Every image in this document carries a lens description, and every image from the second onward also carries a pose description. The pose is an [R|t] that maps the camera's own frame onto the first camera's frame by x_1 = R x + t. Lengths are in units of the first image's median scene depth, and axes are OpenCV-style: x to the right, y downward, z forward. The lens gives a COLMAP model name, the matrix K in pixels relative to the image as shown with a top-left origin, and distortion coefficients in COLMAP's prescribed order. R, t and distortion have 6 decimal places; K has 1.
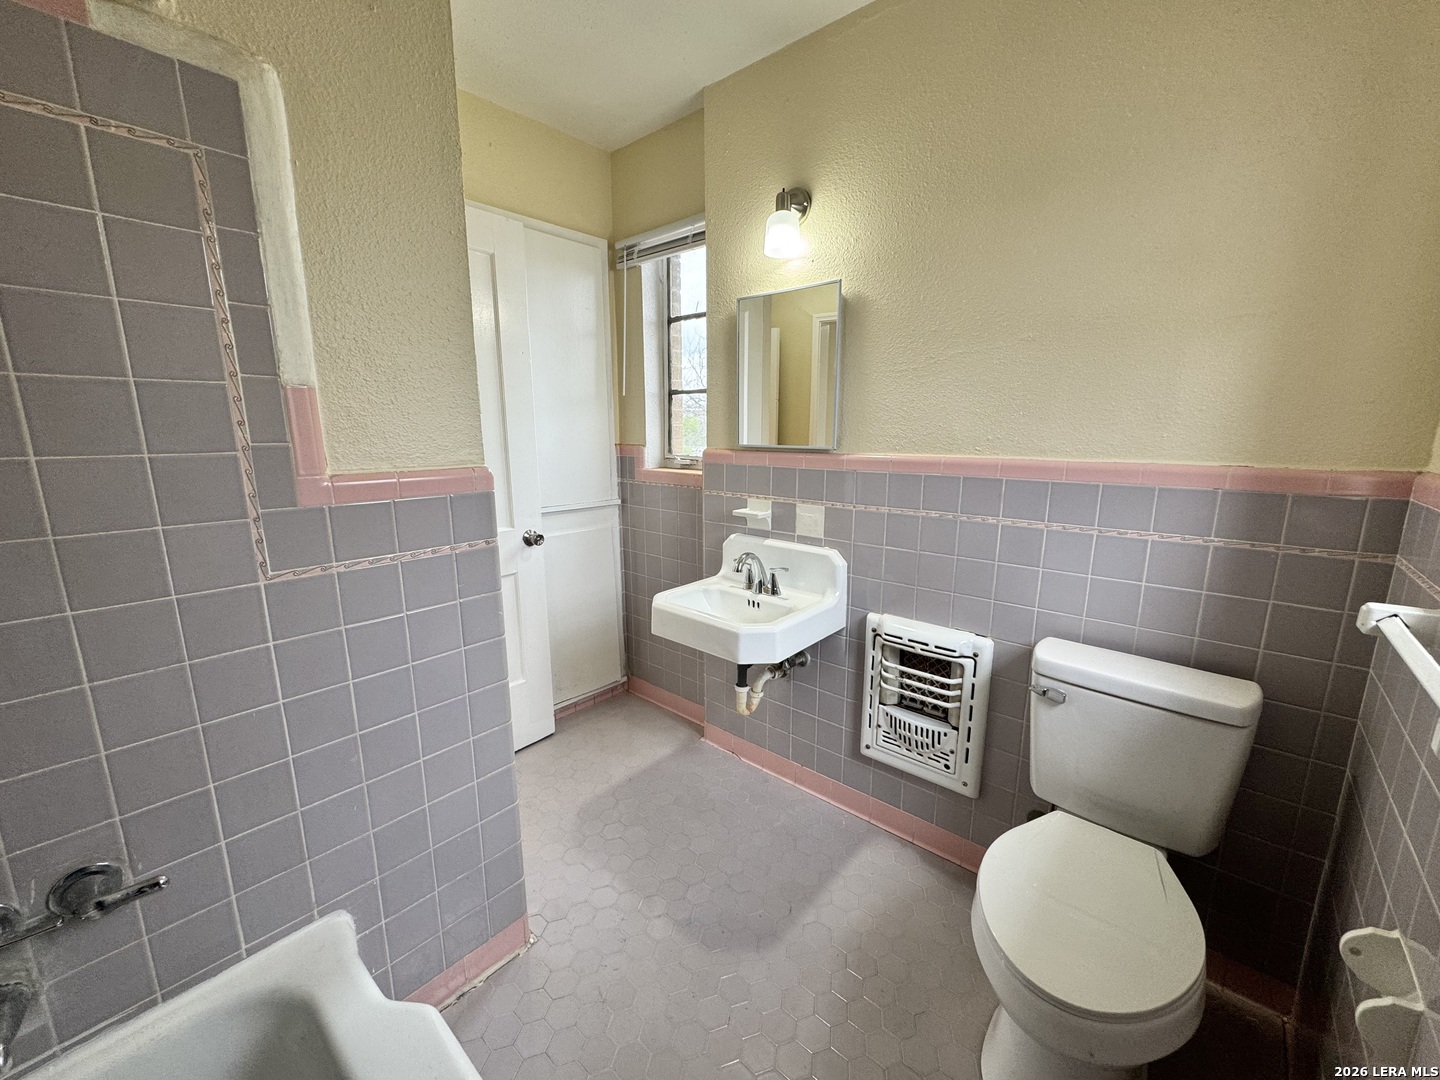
lens RADIAL K [[570.6, 0, 720.6], [0, 570.6, 542.2], [0, 0, 1]] dist [-0.002329, 0.000668]
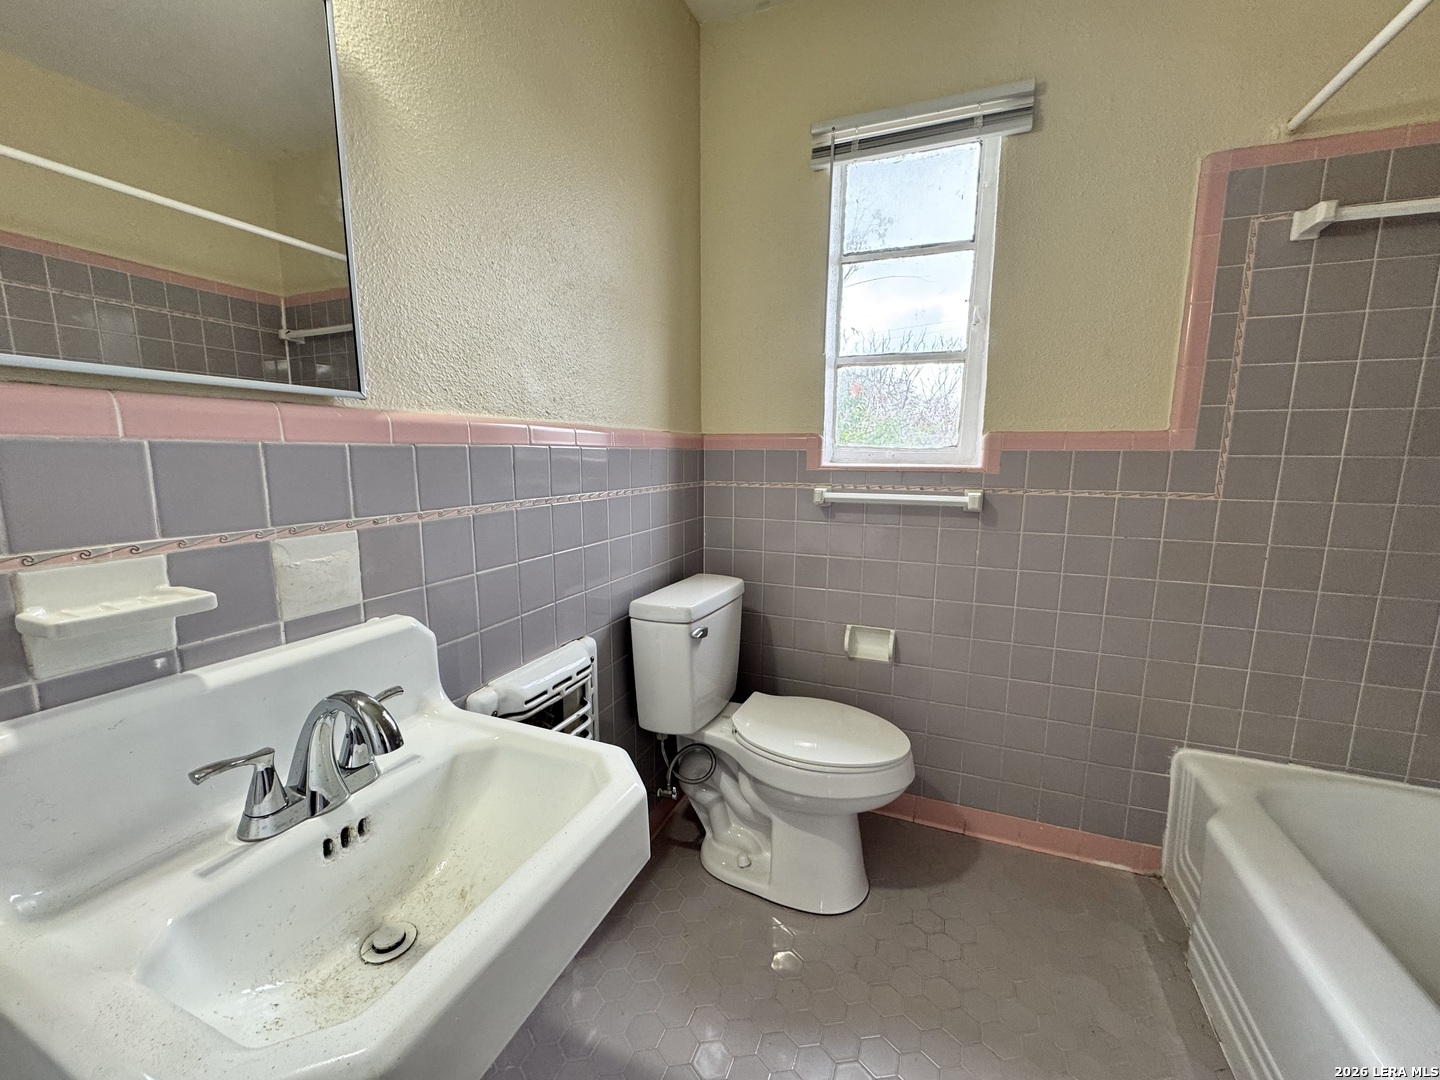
lens RADIAL K [[570.6, 0, 722.4], [0, 570.6, 538.5], [0, 0, 1]] dist [-0.002329, 0.000668]
pose [[-0.316556, -0.150633, 0.936537, -0.309826], [0.171702, 0.961903, 0.212749, -0.099389], [-0.932905, 0.228152, -0.278632, 0.849445]]
